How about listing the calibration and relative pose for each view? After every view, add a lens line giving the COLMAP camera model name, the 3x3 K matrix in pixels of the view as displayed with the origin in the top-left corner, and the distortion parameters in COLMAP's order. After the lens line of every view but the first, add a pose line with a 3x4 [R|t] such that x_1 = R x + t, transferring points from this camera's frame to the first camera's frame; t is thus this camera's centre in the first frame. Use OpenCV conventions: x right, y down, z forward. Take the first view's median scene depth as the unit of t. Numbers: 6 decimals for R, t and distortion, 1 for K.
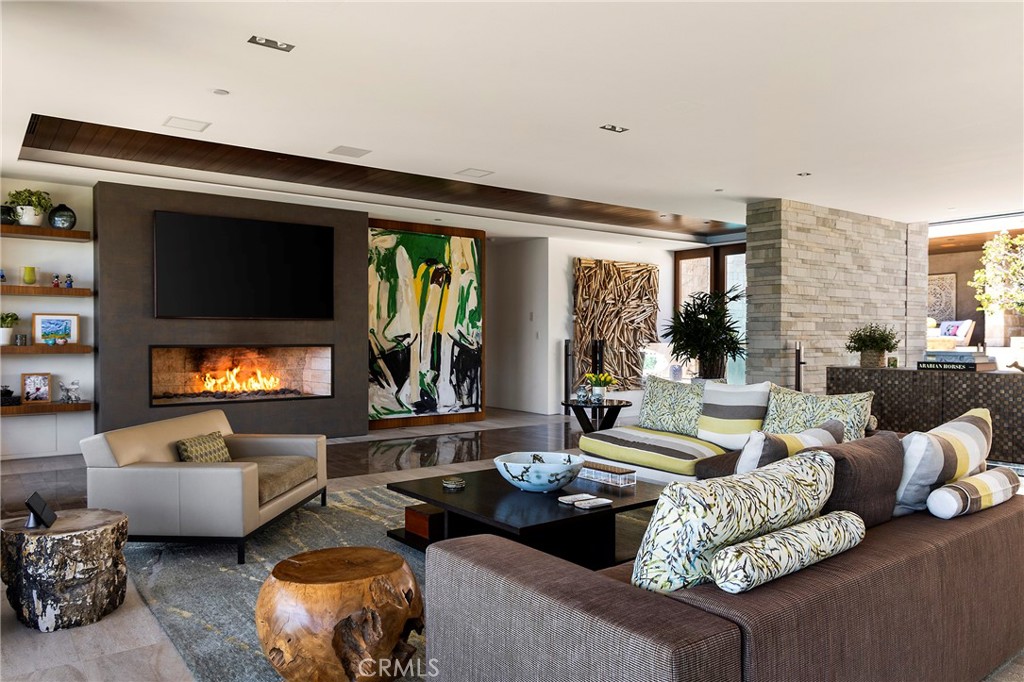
lens RADIAL K [[715.1, 0, 512.3], [0, 715.1, 342.0], [0, 0, 1]] dist [-0.002576, 0.000669]
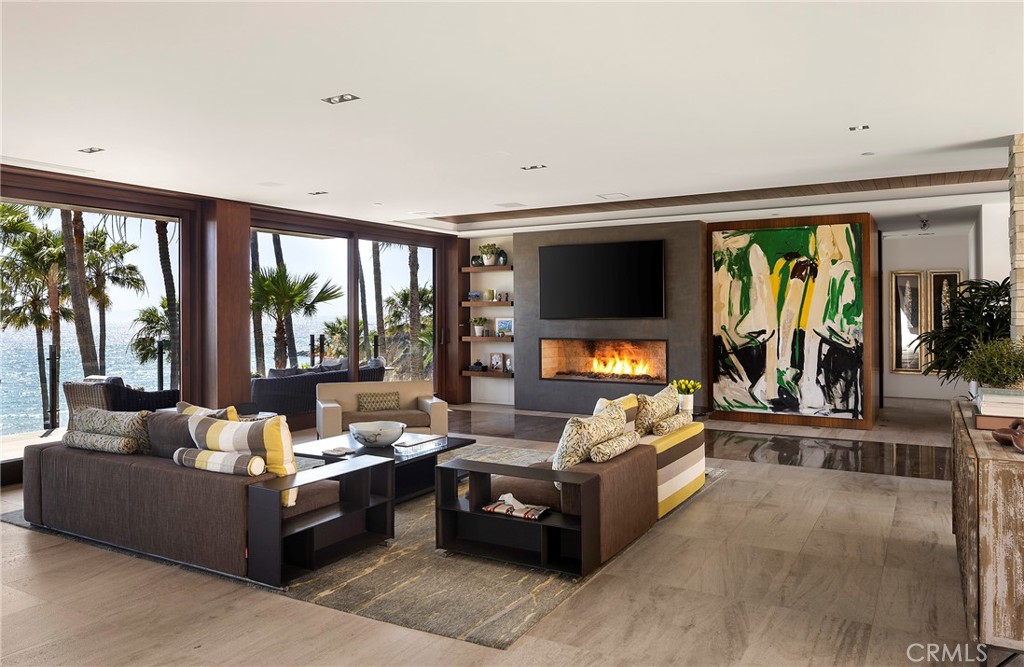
lens RADIAL K [[739.7, 0, 513.0], [0, 739.7, 323.4], [0, 0, 1]] dist [-0.001651, -0.000374]
pose [[0.381778, 0.004203, -0.924245, 0.671307], [-0.006634, 0.999976, 0.001807, -0.020358], [0.924230, 0.005442, 0.381797, 0.272958]]
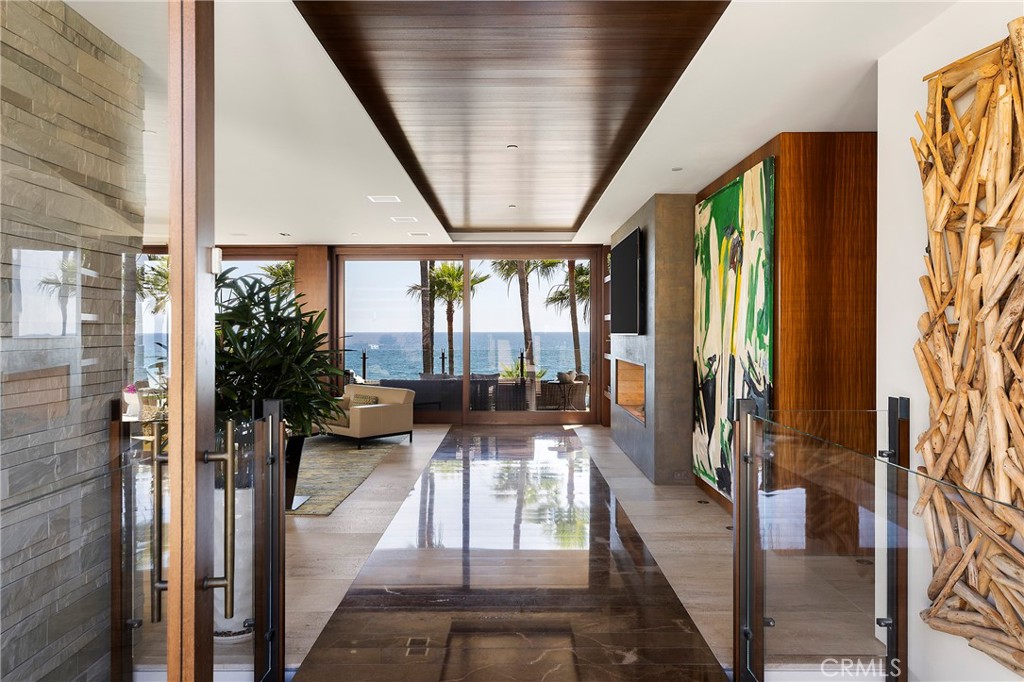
lens RADIAL K [[715.1, 0, 510.7], [0, 715.1, 337.6], [0, 0, 1]] dist [-0.002576, 0.000669]
pose [[-0.609266, 0.000192, -0.792966, 0.451452], [-0.018569, 0.999722, 0.014510, -0.032150], [0.792748, 0.023565, -0.609094, 1.219847]]
